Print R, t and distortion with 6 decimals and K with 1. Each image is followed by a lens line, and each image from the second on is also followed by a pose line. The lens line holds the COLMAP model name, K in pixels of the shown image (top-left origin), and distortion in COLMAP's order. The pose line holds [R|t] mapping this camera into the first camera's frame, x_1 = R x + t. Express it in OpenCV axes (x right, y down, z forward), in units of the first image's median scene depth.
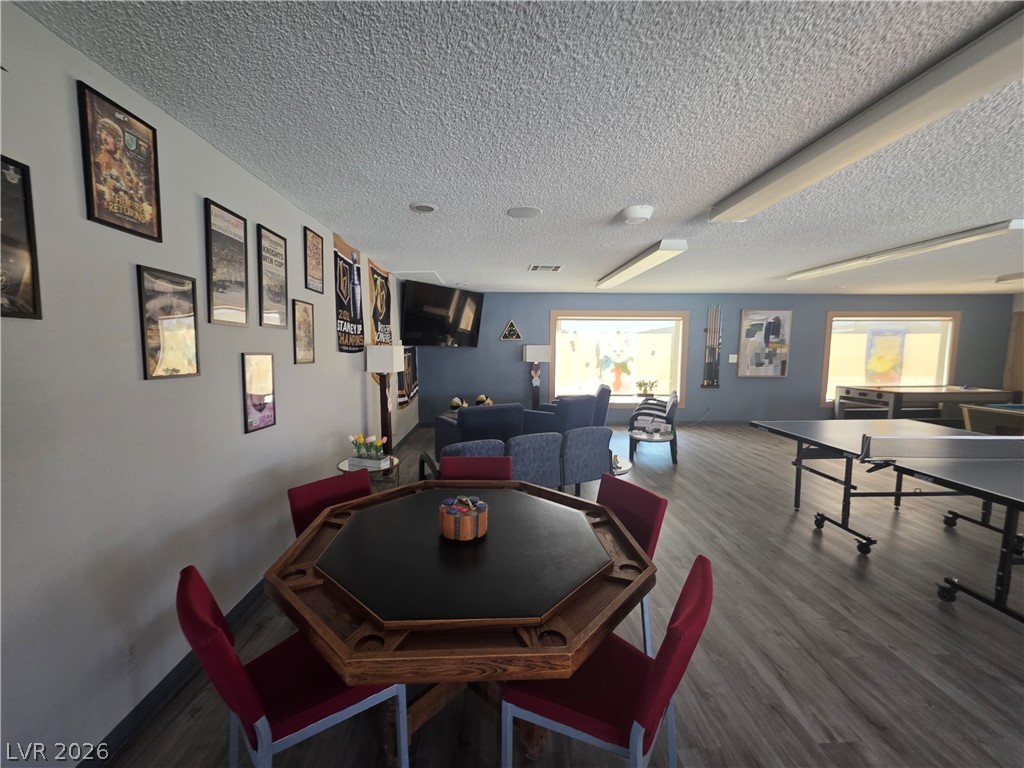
lens RADIAL K [[411.2, 0, 510.9], [0, 411.2, 390.4], [0, 0, 1]] dist [-0.000668, 0.000467]
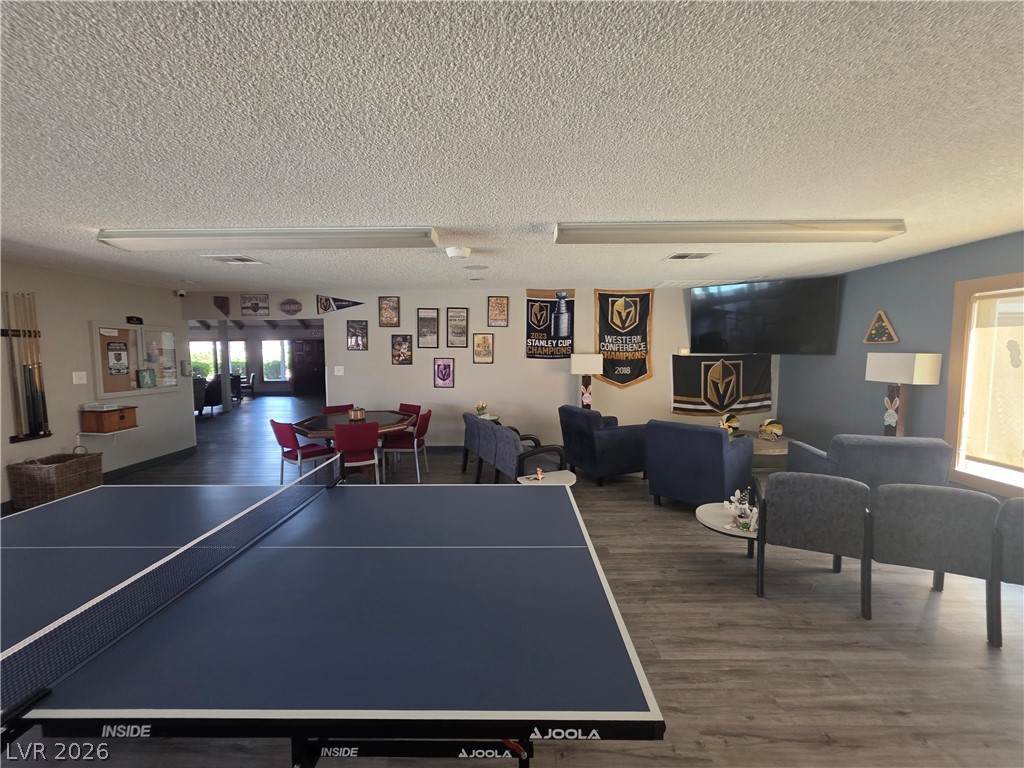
lens RADIAL K [[411.2, 0, 510.9], [0, 411.2, 390.4], [0, 0, 1]] dist [-0.000668, 0.000467]
pose [[-0.044709, 0.095878, -0.994389, 1.661603], [-0.099249, 0.990033, 0.099920, -0.163587], [0.994058, 0.103160, -0.034747, 1.314228]]
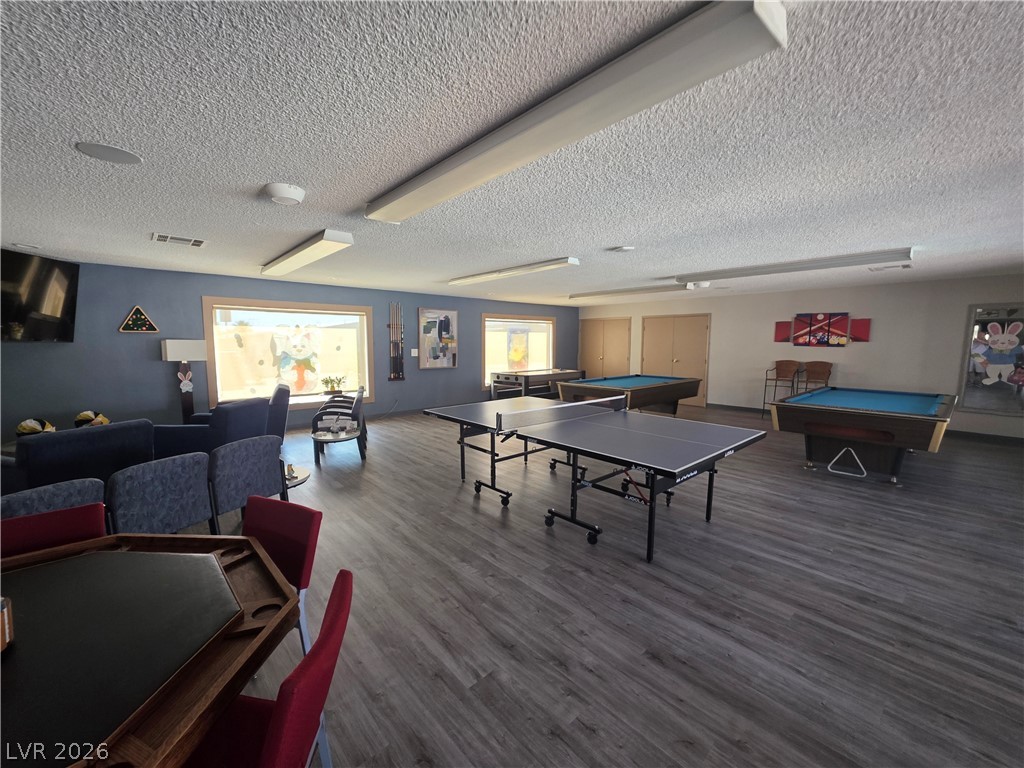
lens RADIAL K [[411.2, 0, 510.9], [0, 411.2, 390.4], [0, 0, 1]] dist [-0.000668, 0.000467]
pose [[0.757818, -0.075715, 0.648058, 0.054564], [0.067032, 0.997023, 0.038100, -0.004500], [-0.649013, 0.014568, 0.760638, 0.011003]]
